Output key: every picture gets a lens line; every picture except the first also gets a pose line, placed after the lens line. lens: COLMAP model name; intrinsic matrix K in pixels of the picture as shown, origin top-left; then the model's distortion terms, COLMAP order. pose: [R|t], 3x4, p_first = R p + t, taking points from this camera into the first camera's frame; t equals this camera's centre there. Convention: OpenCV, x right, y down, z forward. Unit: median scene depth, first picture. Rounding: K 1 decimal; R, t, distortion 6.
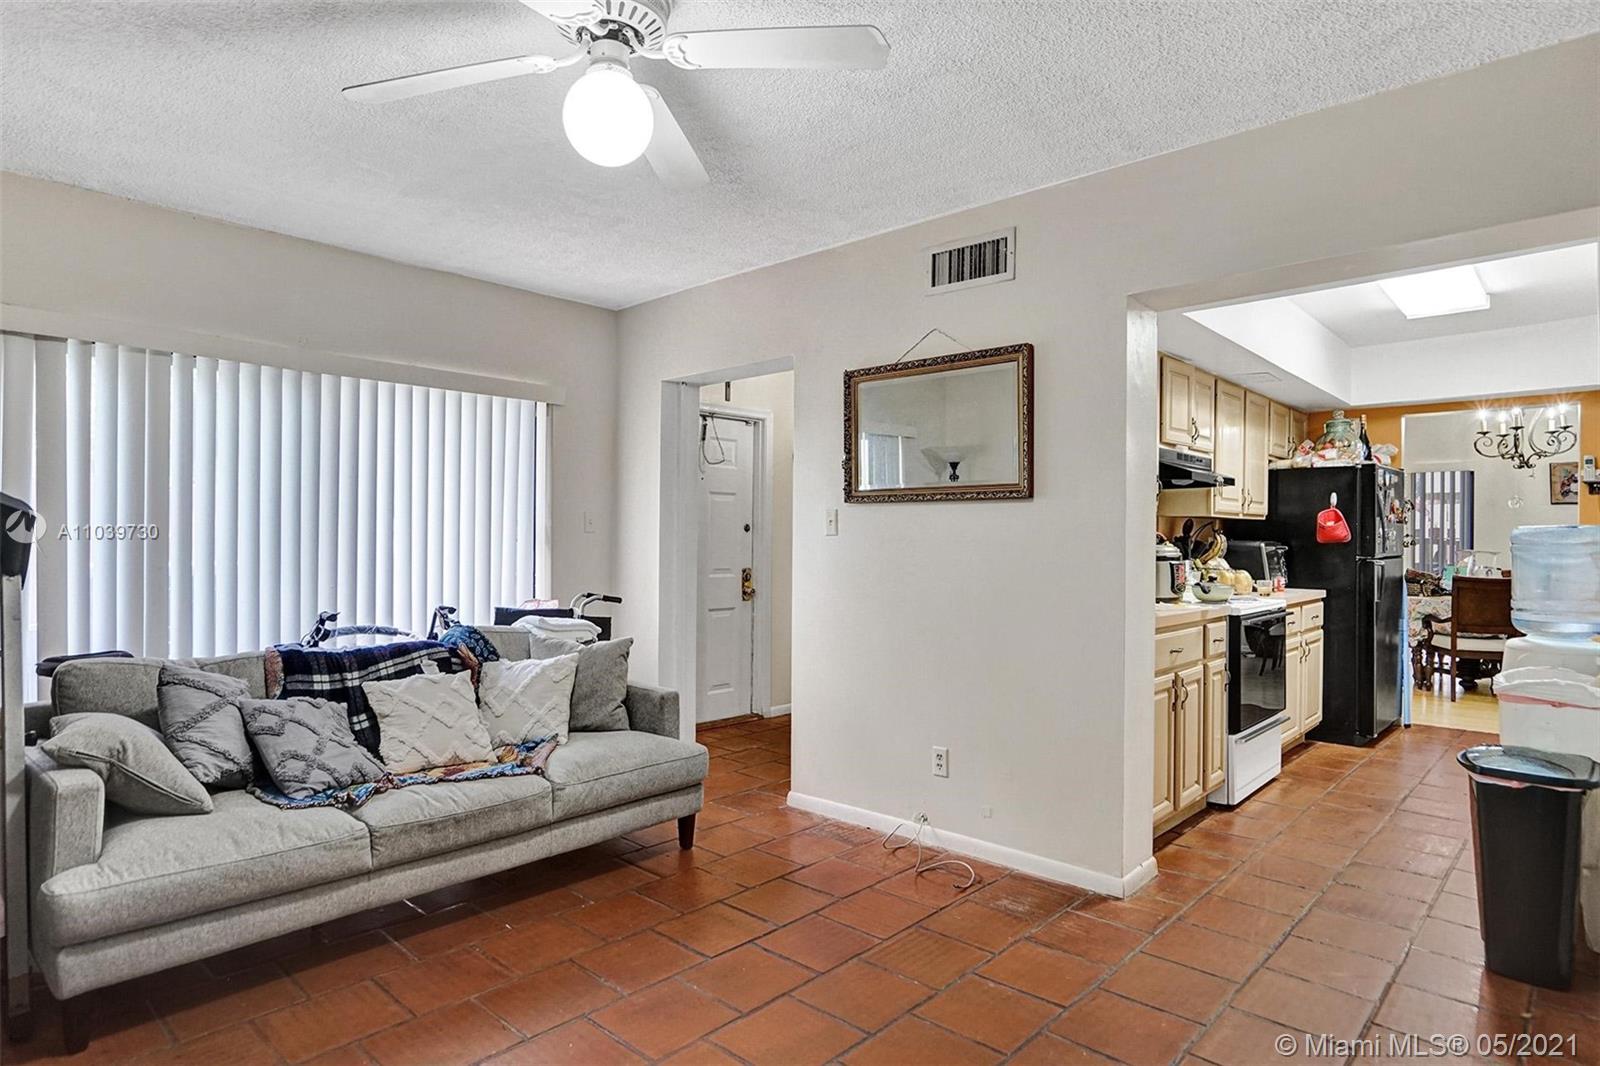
lens RADIAL K [[858.3, 0, 806.1], [0, 858.3, 529.2], [0, 0, 1]] dist [-0.026658, 0.012215]
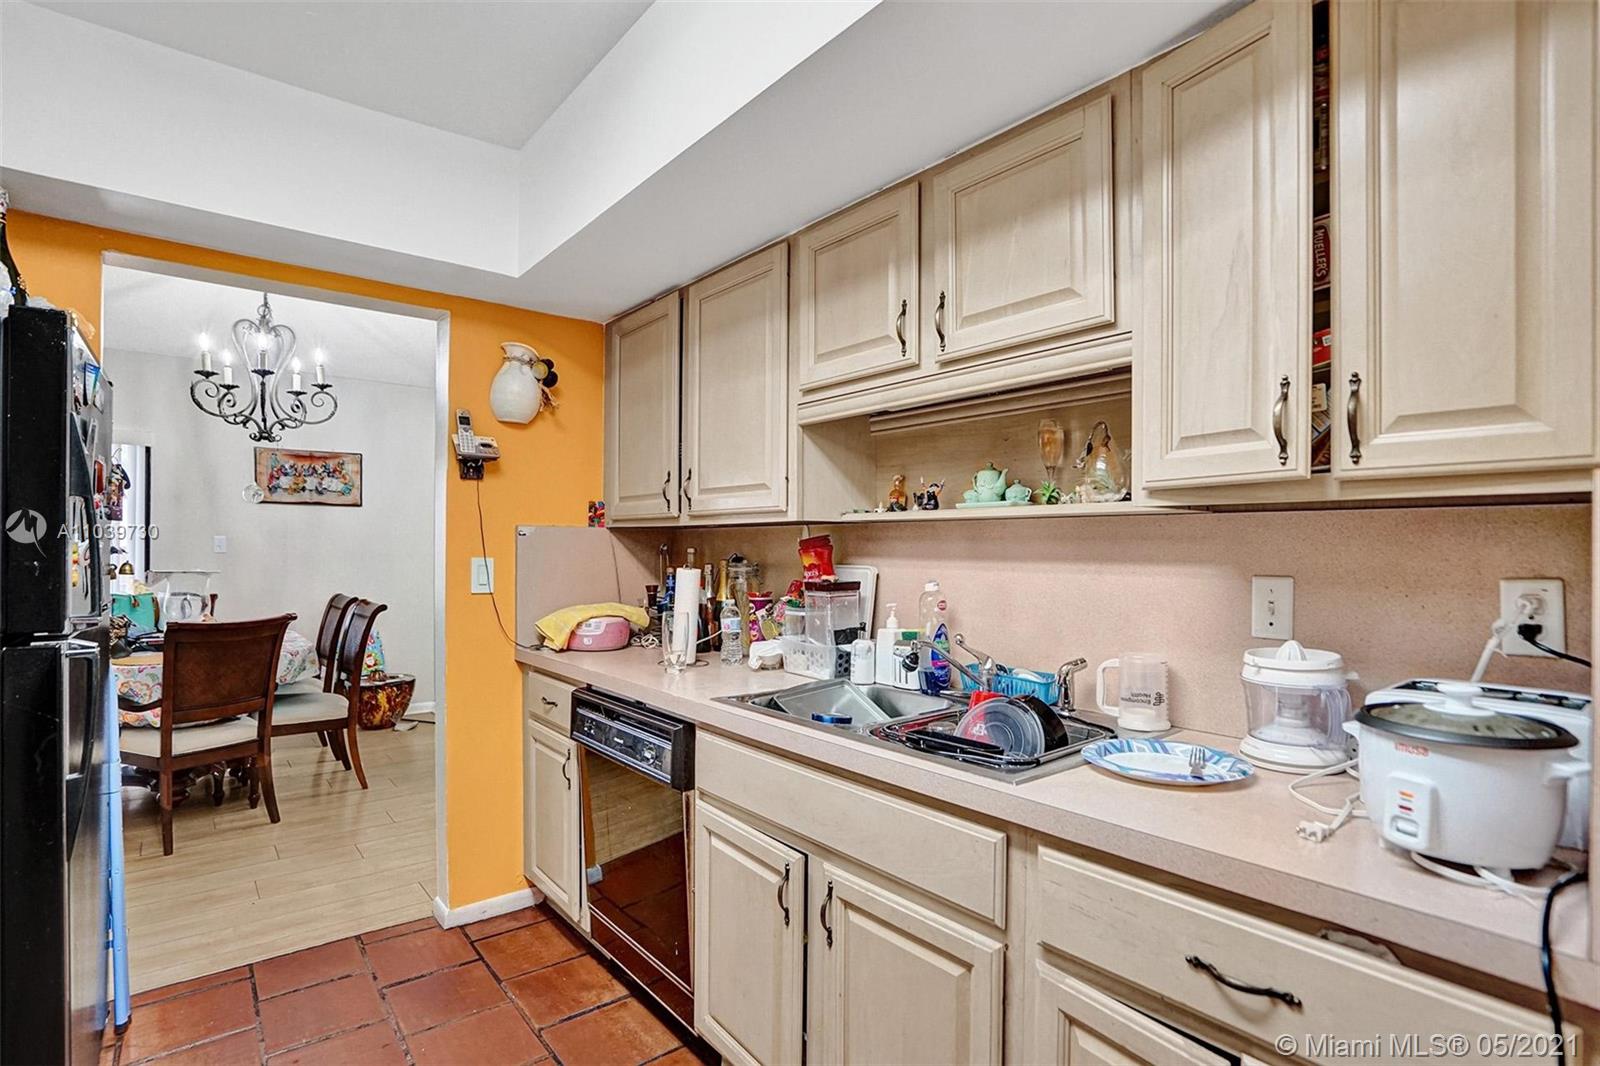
lens RADIAL K [[784.0, 0, 788.3], [0, 784.0, 547.4], [0, 0, 1]] dist [-0.035136, 0.014609]
pose [[0.137582, -0.005918, 0.990473, 0.434564], [-0.010420, 0.999918, 0.007422, -0.000218], [-0.990436, -0.011342, 0.137509, 0.706996]]
